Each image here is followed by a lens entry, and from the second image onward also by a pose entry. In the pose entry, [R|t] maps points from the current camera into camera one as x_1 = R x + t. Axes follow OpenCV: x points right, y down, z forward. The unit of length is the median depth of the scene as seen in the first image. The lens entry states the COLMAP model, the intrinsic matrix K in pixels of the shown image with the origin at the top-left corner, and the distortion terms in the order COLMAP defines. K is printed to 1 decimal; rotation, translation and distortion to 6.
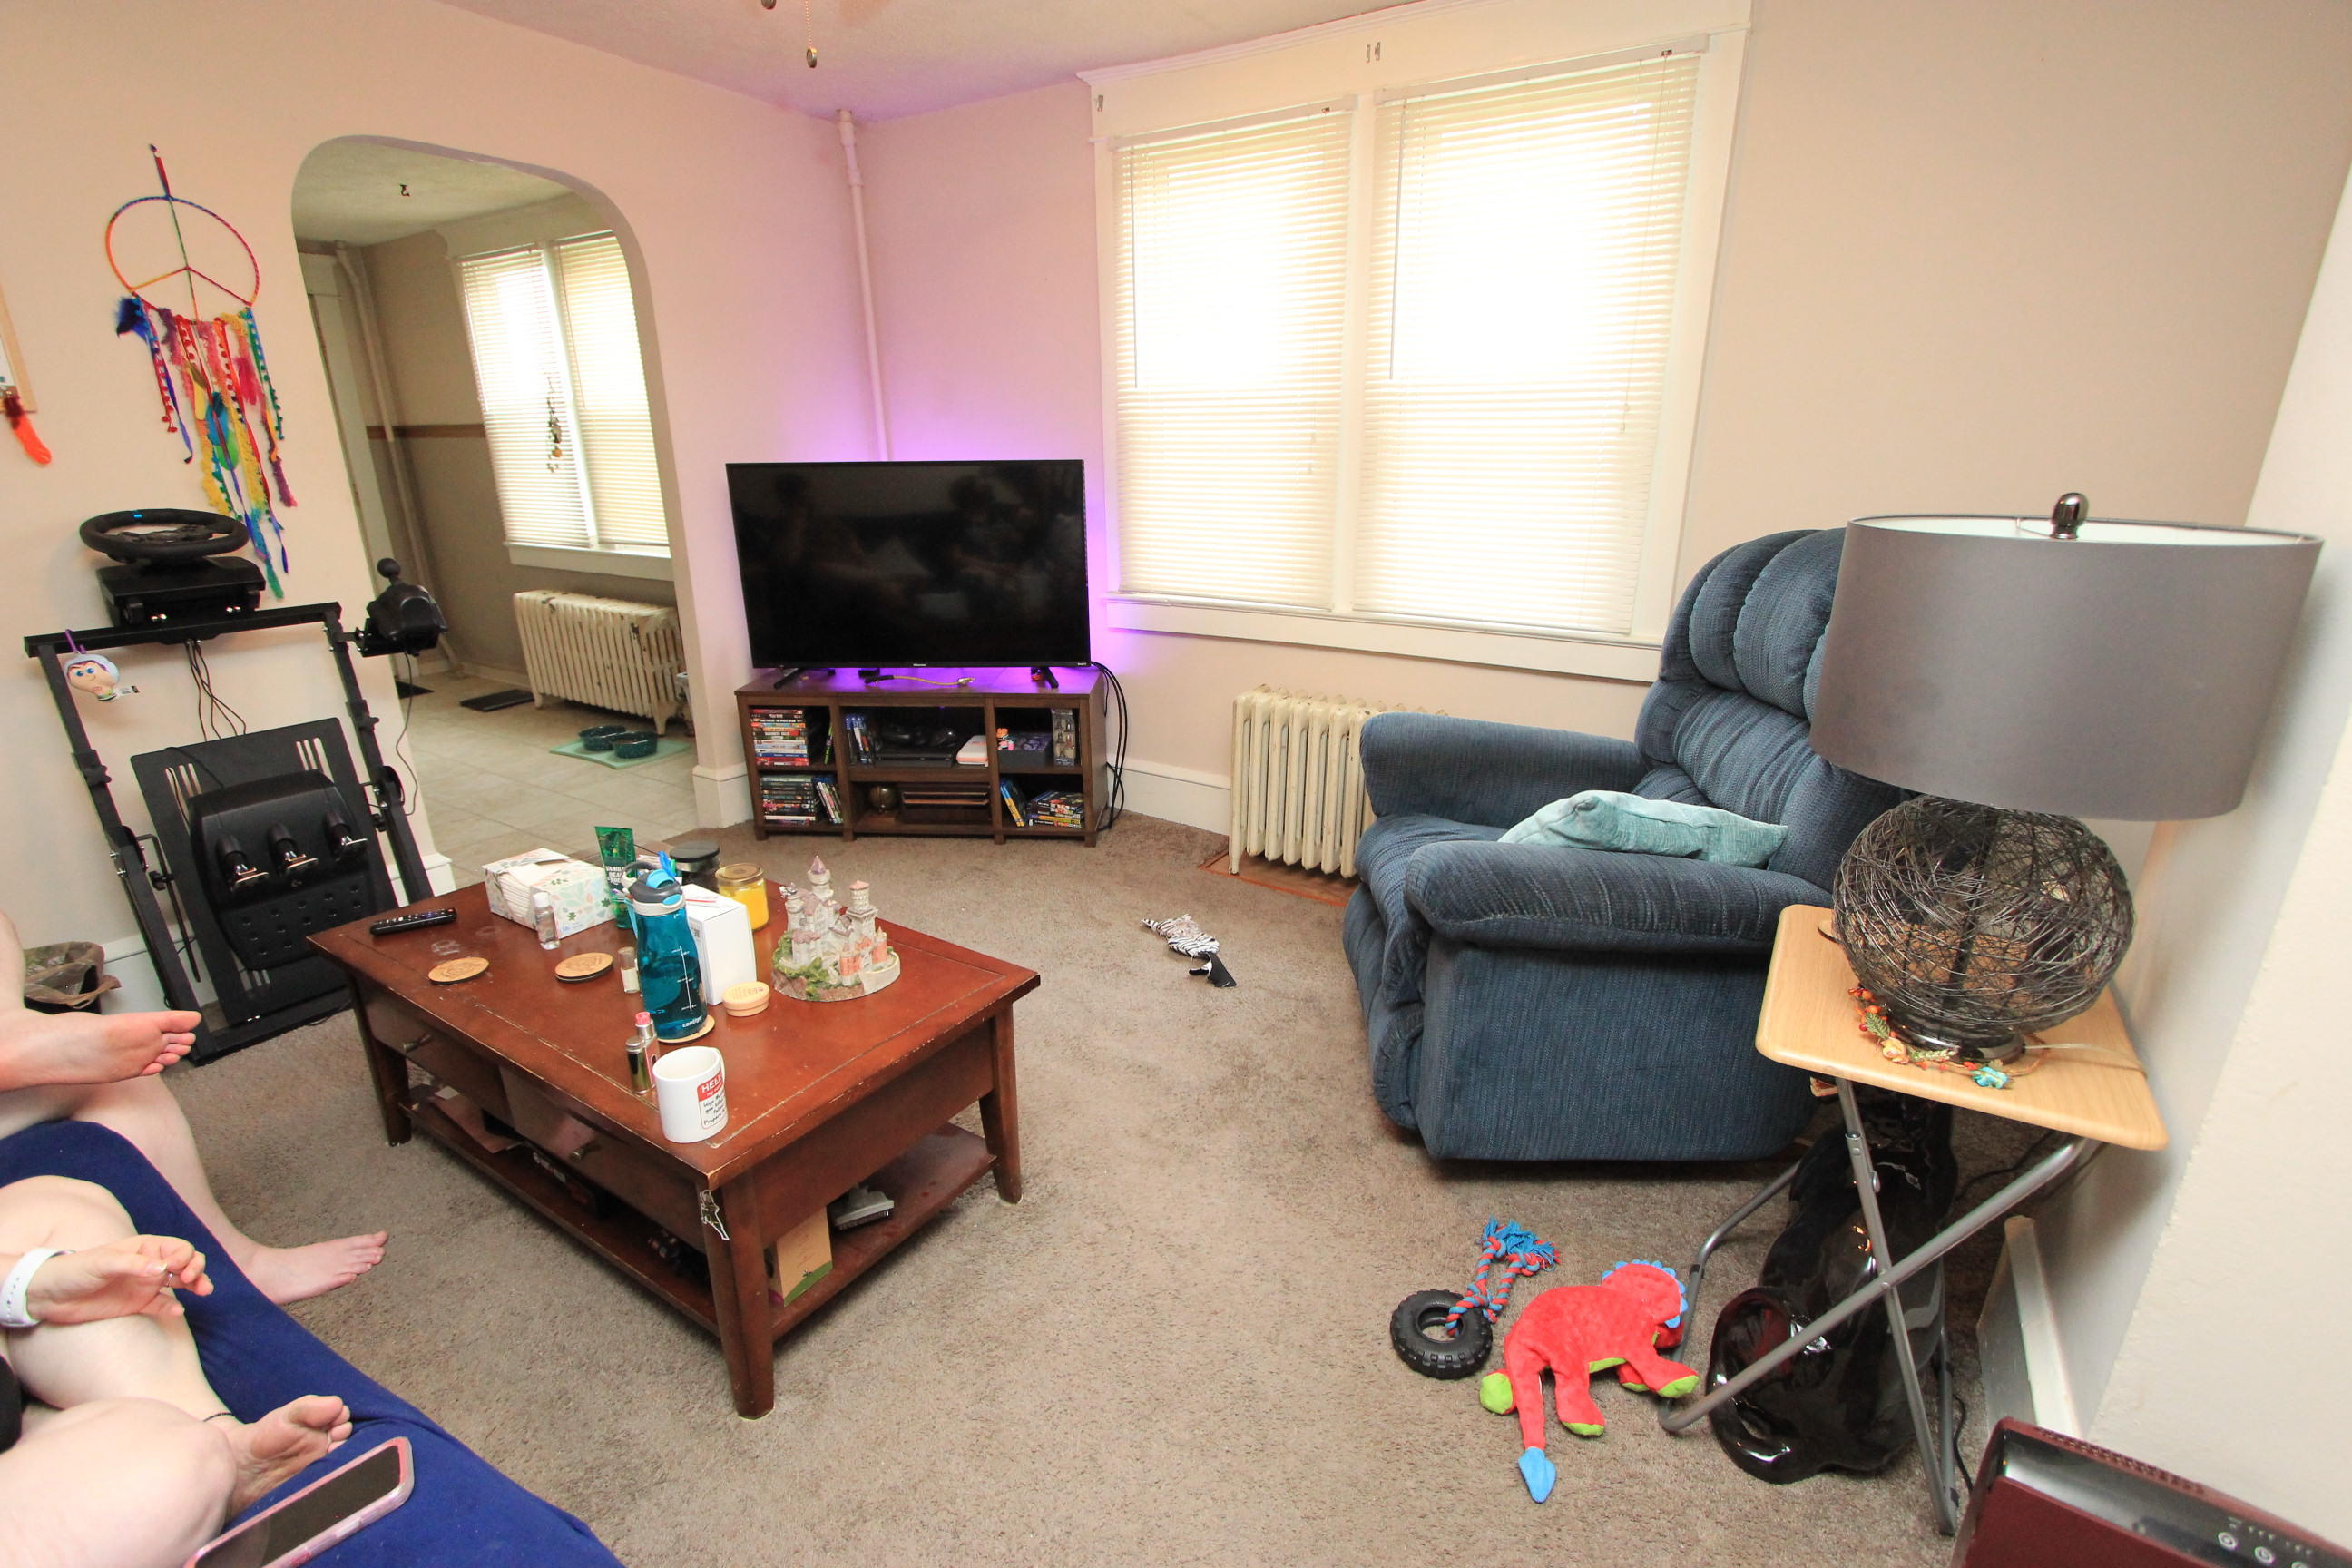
lens RADIAL K [[1087.3, 0, 1168.3], [0, 1087.3, 795.4], [0, 0, 1]] dist [-0.017518, 0.002531]
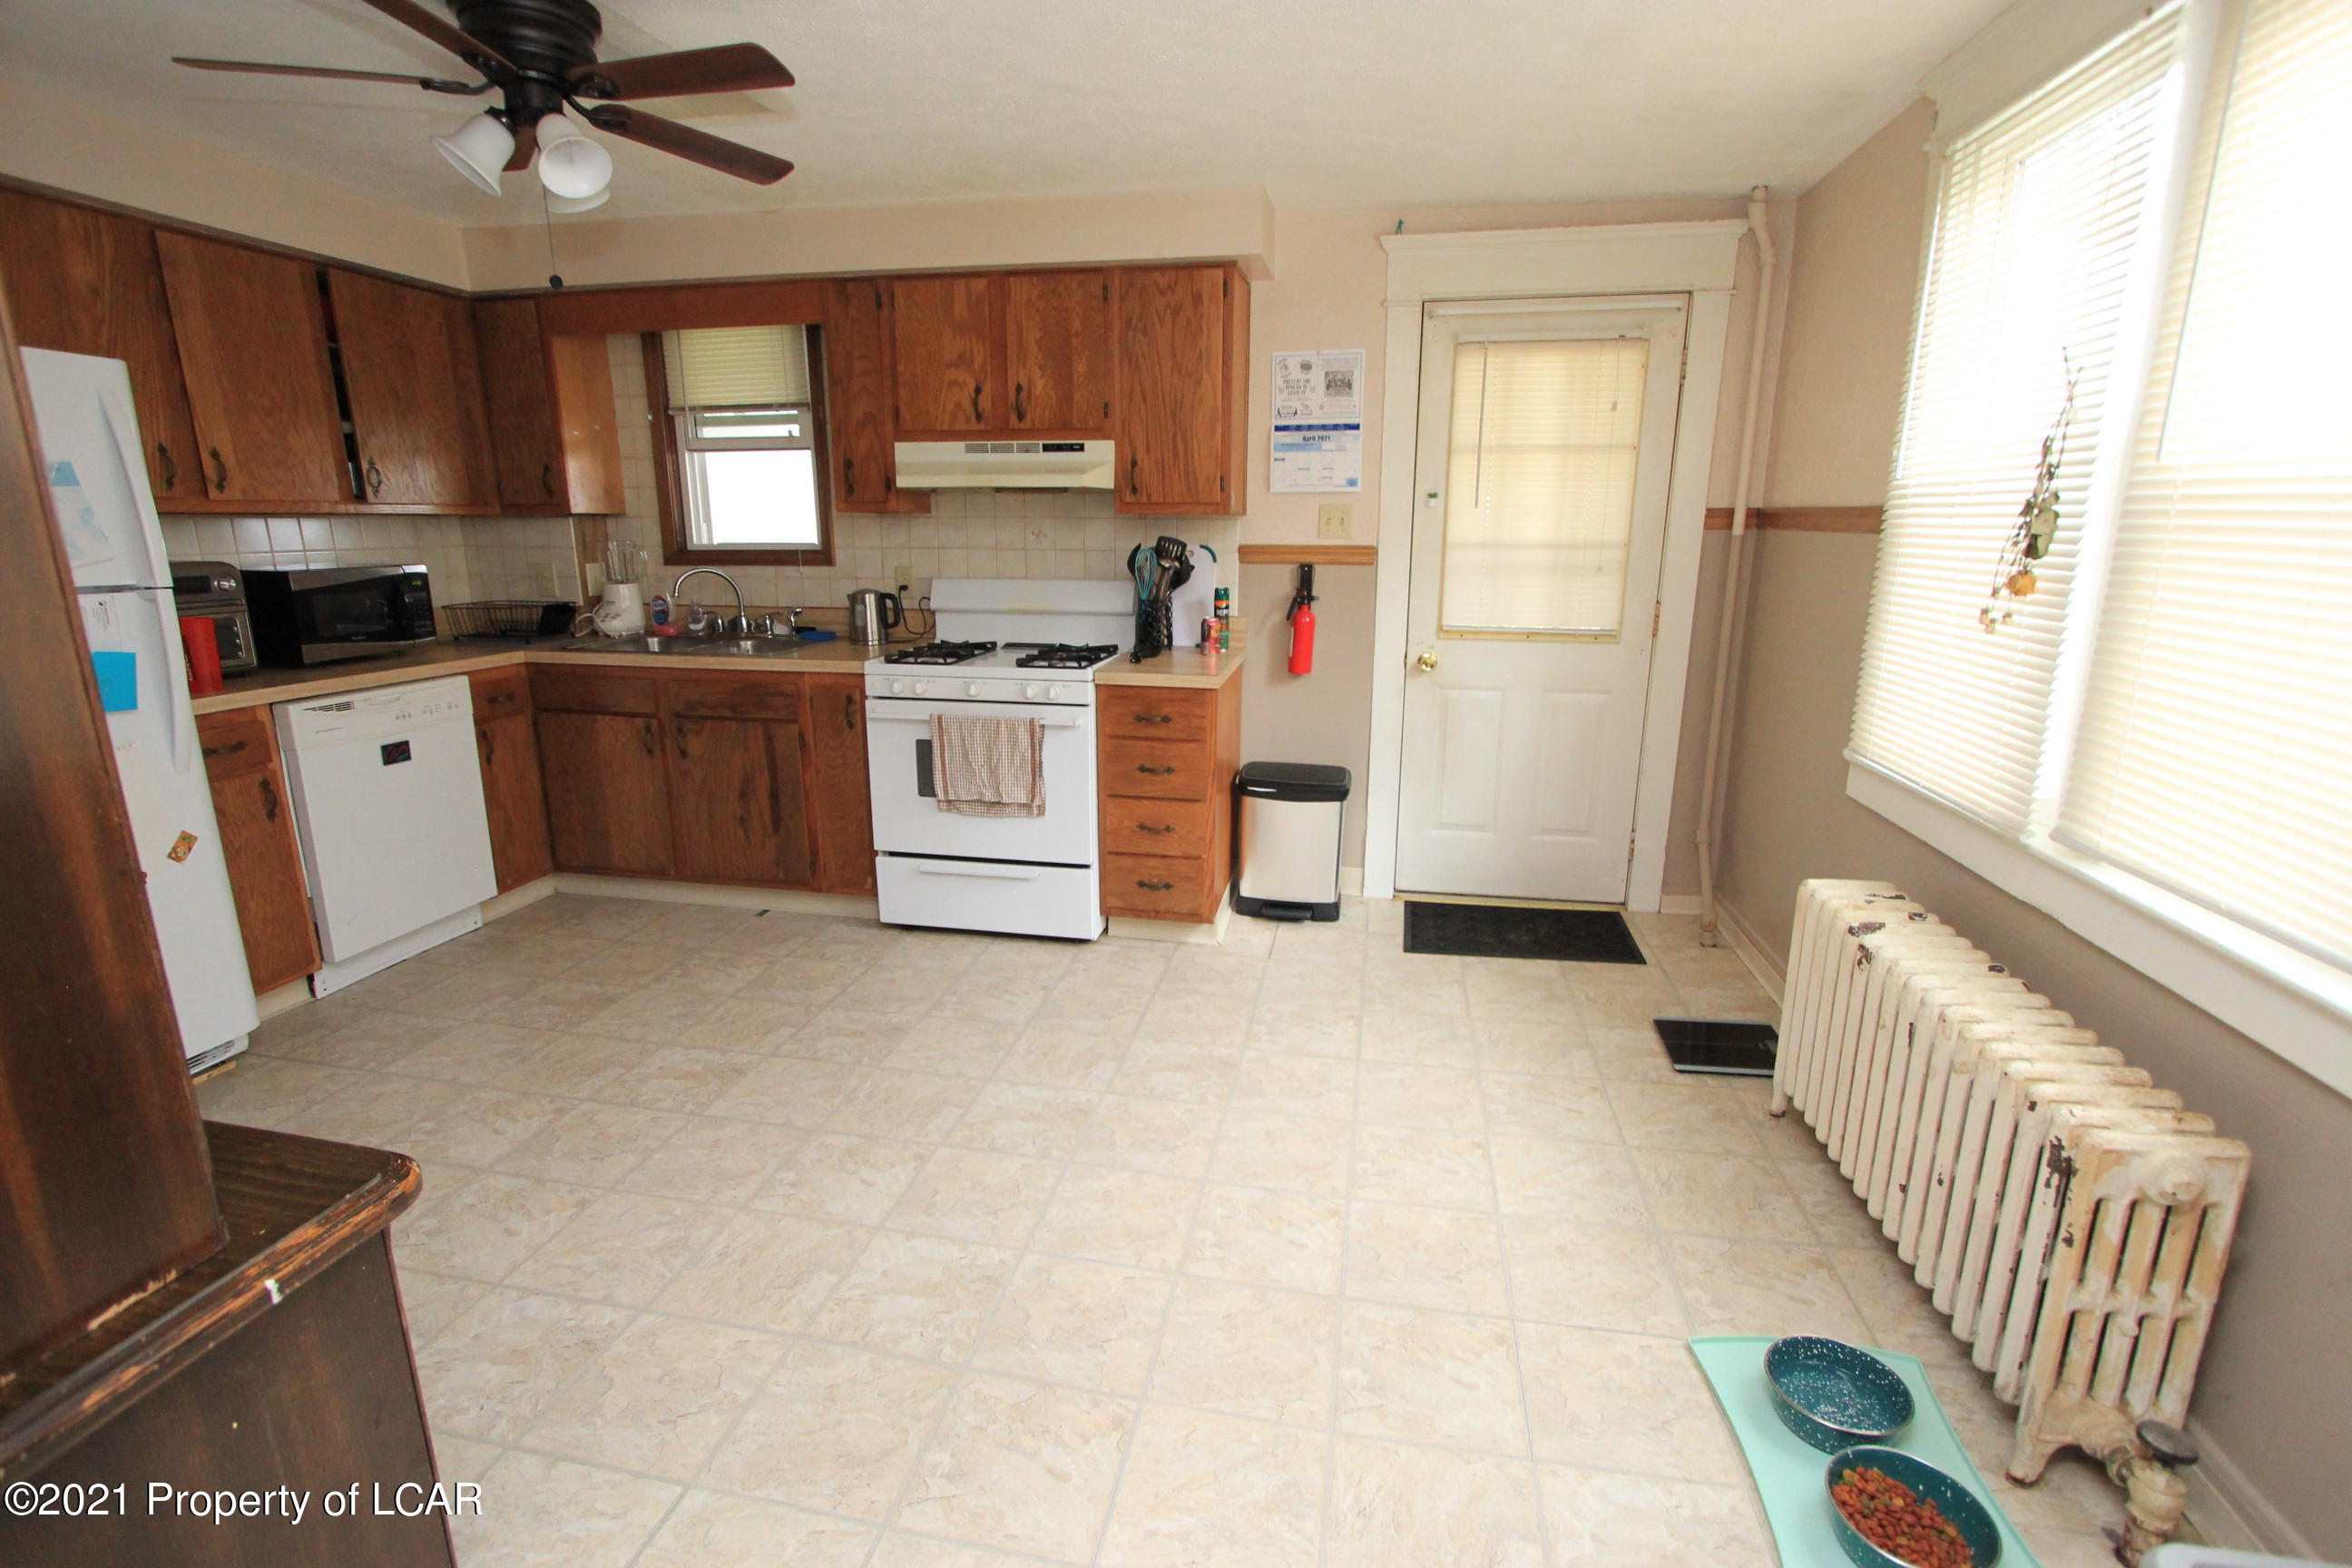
lens RADIAL K [[1087.3, 0, 1174.9], [0, 1087.3, 794.3], [0, 0, 1]] dist [-0.017518, 0.002531]
pose [[0.370155, 0.238144, -0.897927, -0.315925], [-0.303051, 0.944660, 0.125611, -0.201058], [0.878149, 0.225622, 0.421840, 0.587916]]
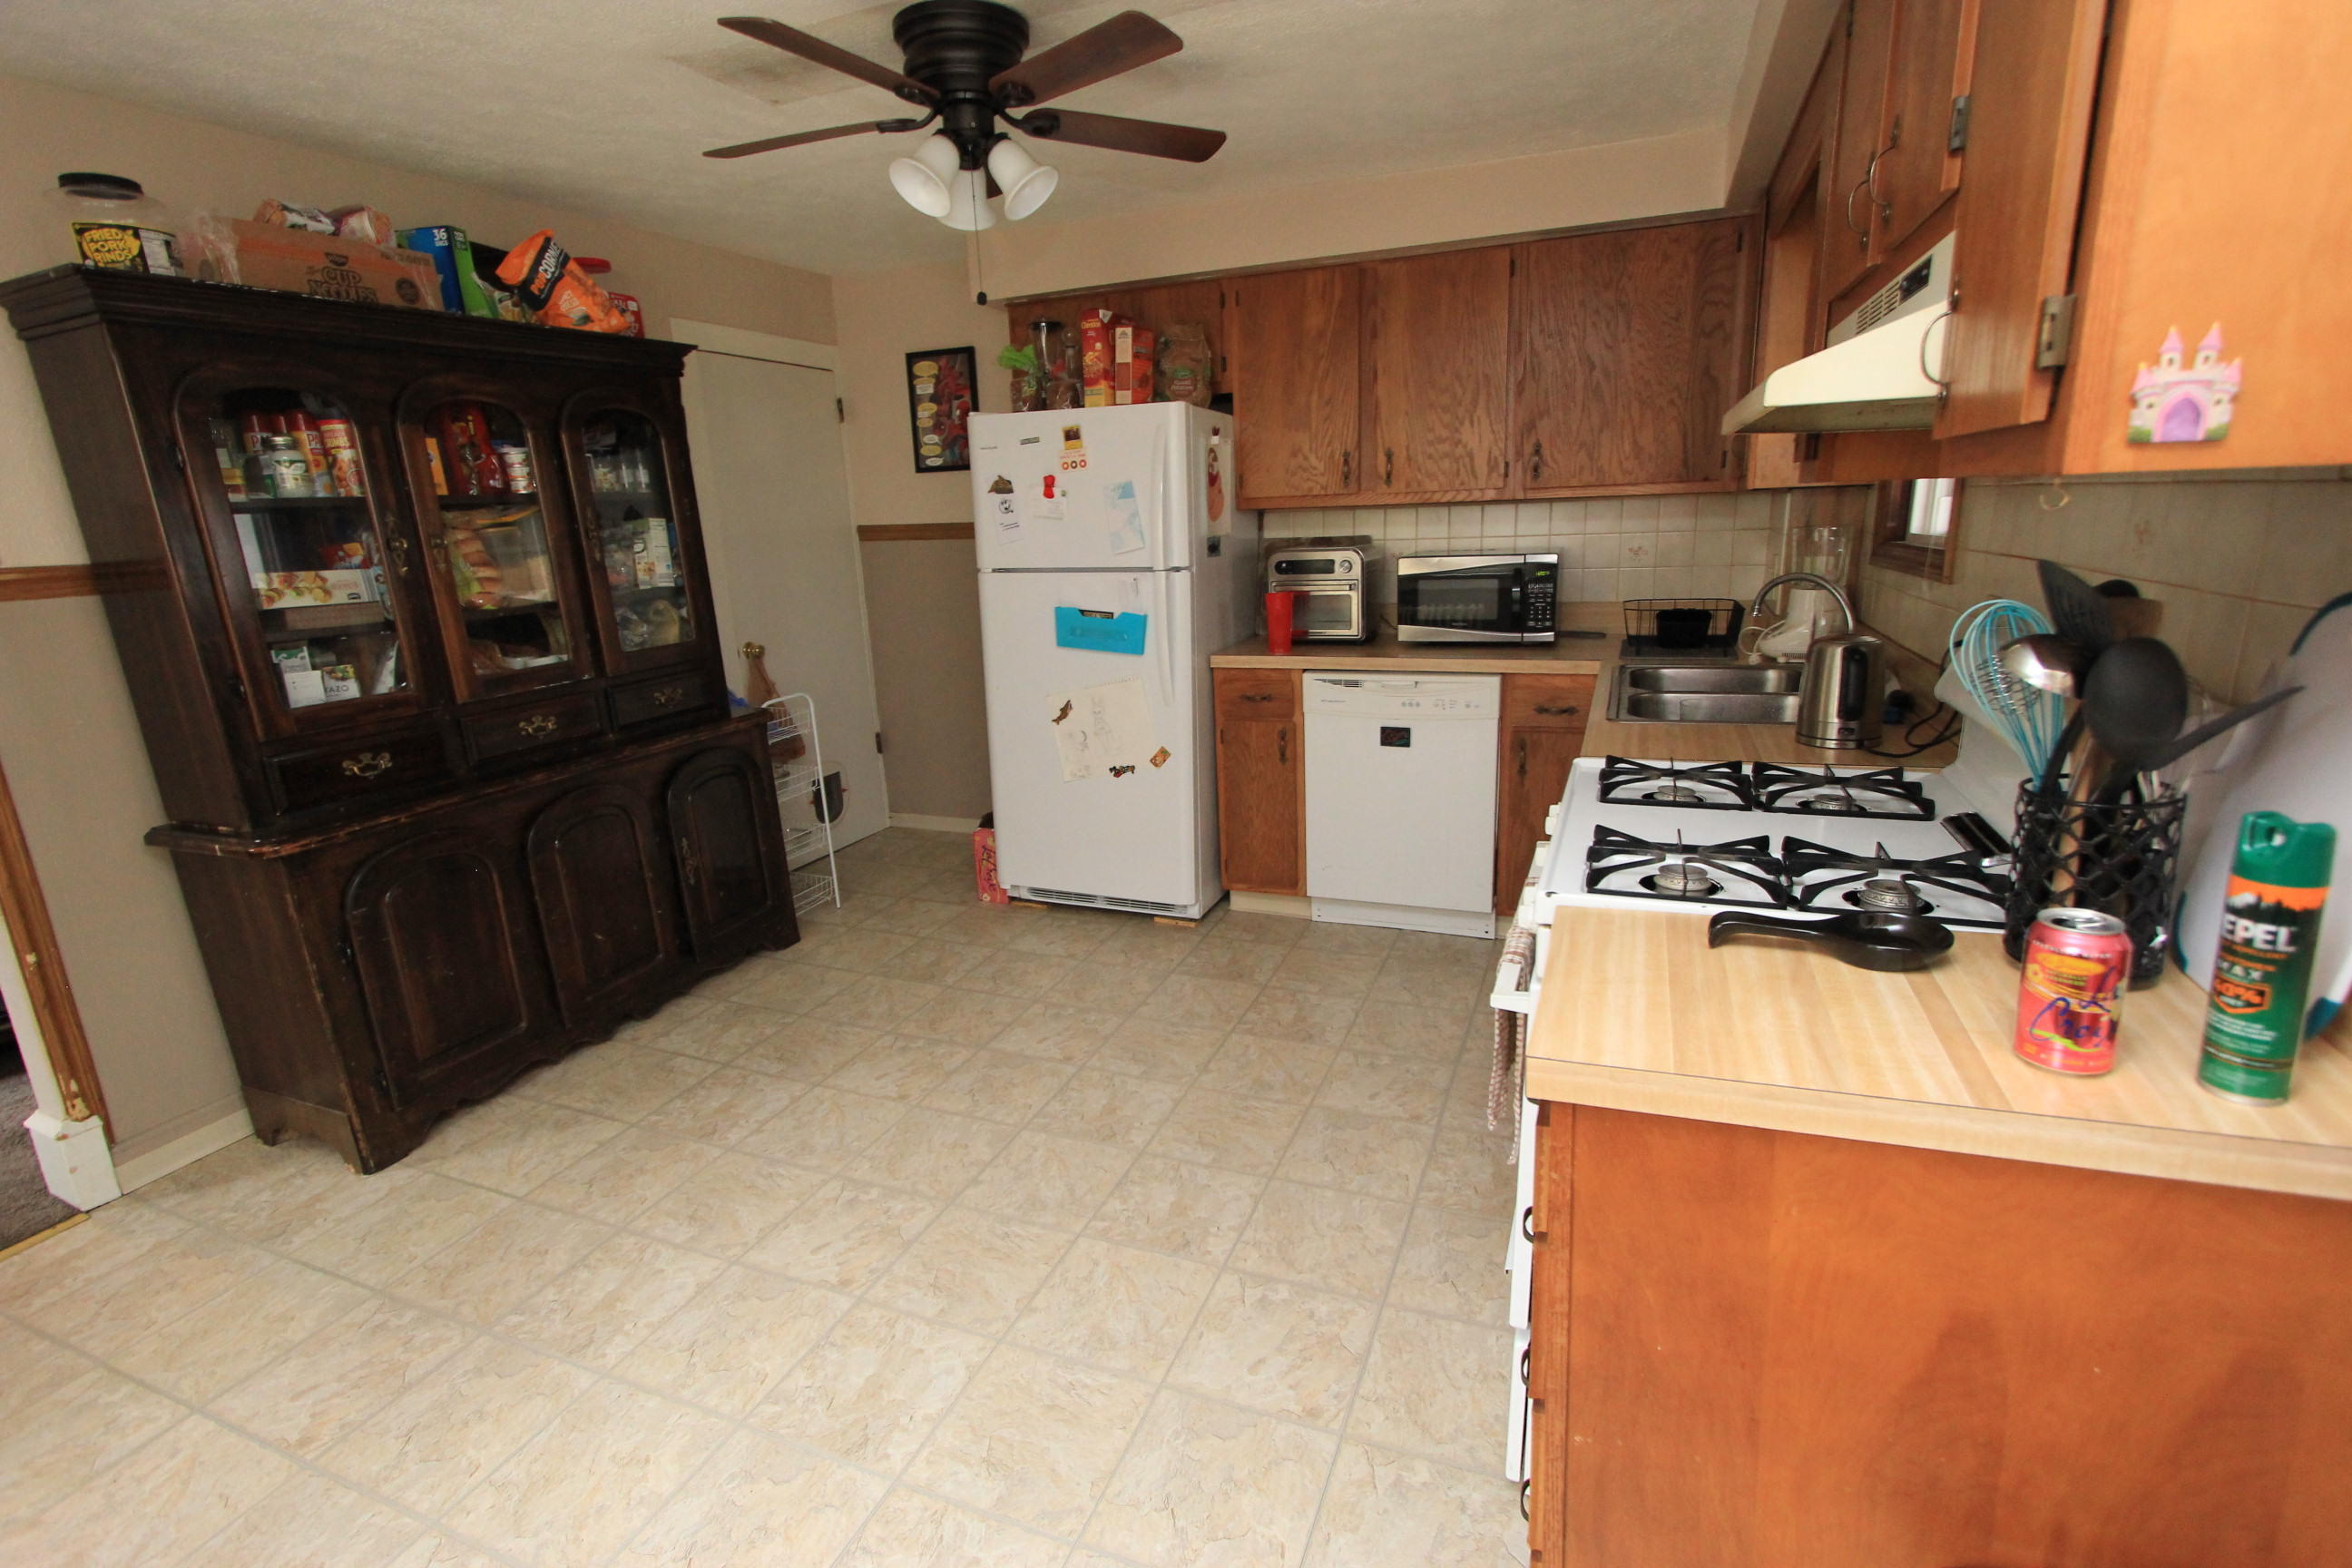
lens RADIAL K [[1087.3, 0, 1173.0], [0, 1087.3, 791.7], [0, 0, 1]] dist [-0.017518, 0.002531]
pose [[-0.982138, 0.093043, -0.163546, -0.840557], [-0.009718, 0.842939, 0.537921, -0.337455], [0.187909, 0.529902, -0.826979, 1.004655]]
